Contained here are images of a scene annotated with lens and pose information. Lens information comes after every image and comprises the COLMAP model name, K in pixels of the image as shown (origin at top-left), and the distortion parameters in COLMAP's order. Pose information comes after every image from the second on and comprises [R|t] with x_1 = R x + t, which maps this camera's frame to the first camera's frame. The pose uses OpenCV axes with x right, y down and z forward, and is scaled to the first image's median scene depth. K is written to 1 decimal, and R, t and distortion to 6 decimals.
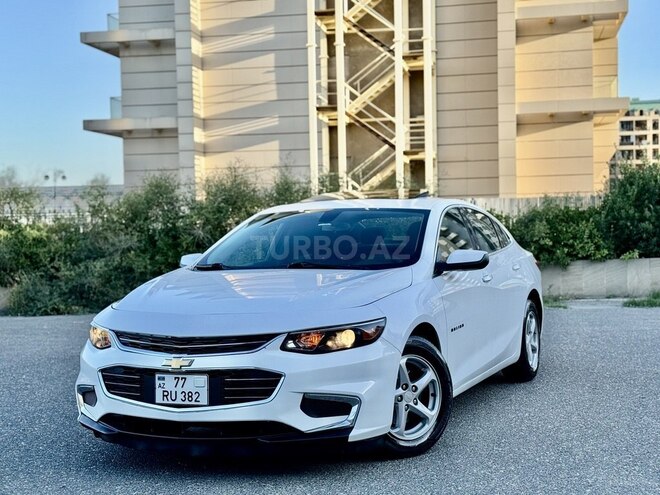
lens RADIAL K [[1149.3, 0, 346.7], [0, 1149.3, 247.9], [0, 0, 1]] dist [0.216451, -0.007201]
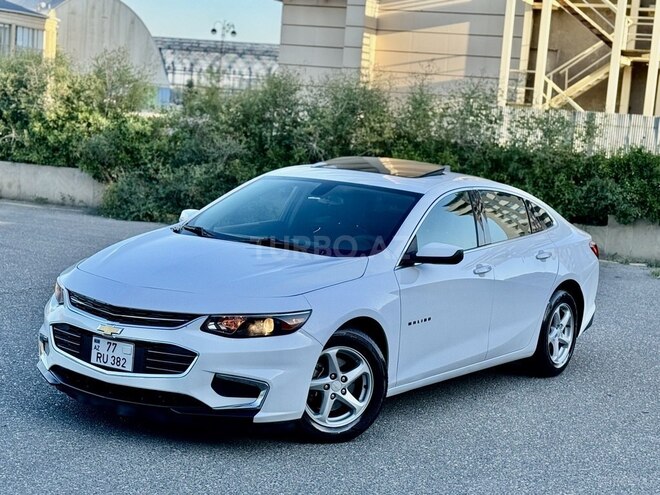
lens RADIAL K [[1556.1, 0, 341.1], [0, 1556.1, 247.5], [0, 0, 1]] dist [0.260691, -0.056598]
pose [[0.974320, 0.117054, -0.192349, 0.311677], [-0.100065, 0.990357, 0.095810, -0.128145], [0.201709, -0.074102, 0.976638, -0.353398]]
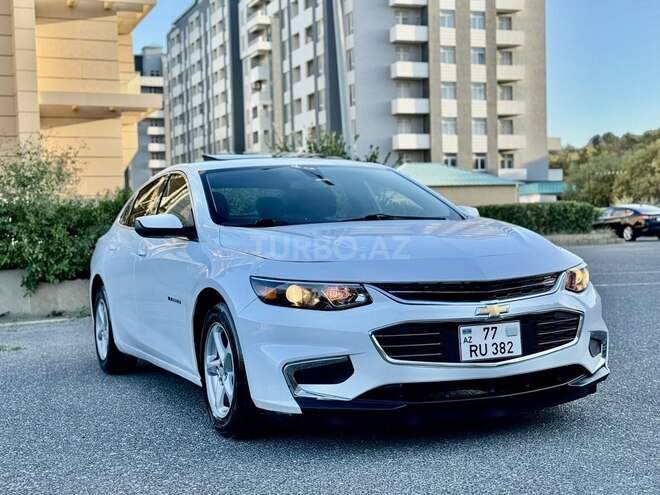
lens RADIAL K [[1149.3, 0, 346.7], [0, 1149.3, 247.9], [0, 0, 1]] dist [0.216451, -0.007201]
pose [[0.729145, -0.039059, 0.683243, -0.745999], [0.060550, 0.998137, -0.007557, 0.049094], [-0.681675, 0.046880, 0.730152, 0.410408]]
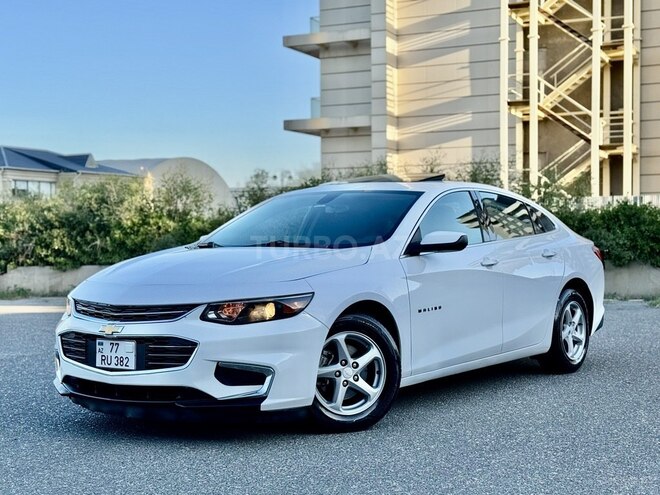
lens RADIAL K [[1160.1, 0, 330.0], [0, 1160.1, 247.5], [0, 0, 1]] dist [0.217934, -0.124922]
pose [[0.967461, 0.014629, -0.252595, 0.294229], [-0.015696, 0.999874, -0.002212, 0.021681], [0.252531, 0.006105, 0.967570, 0.009311]]
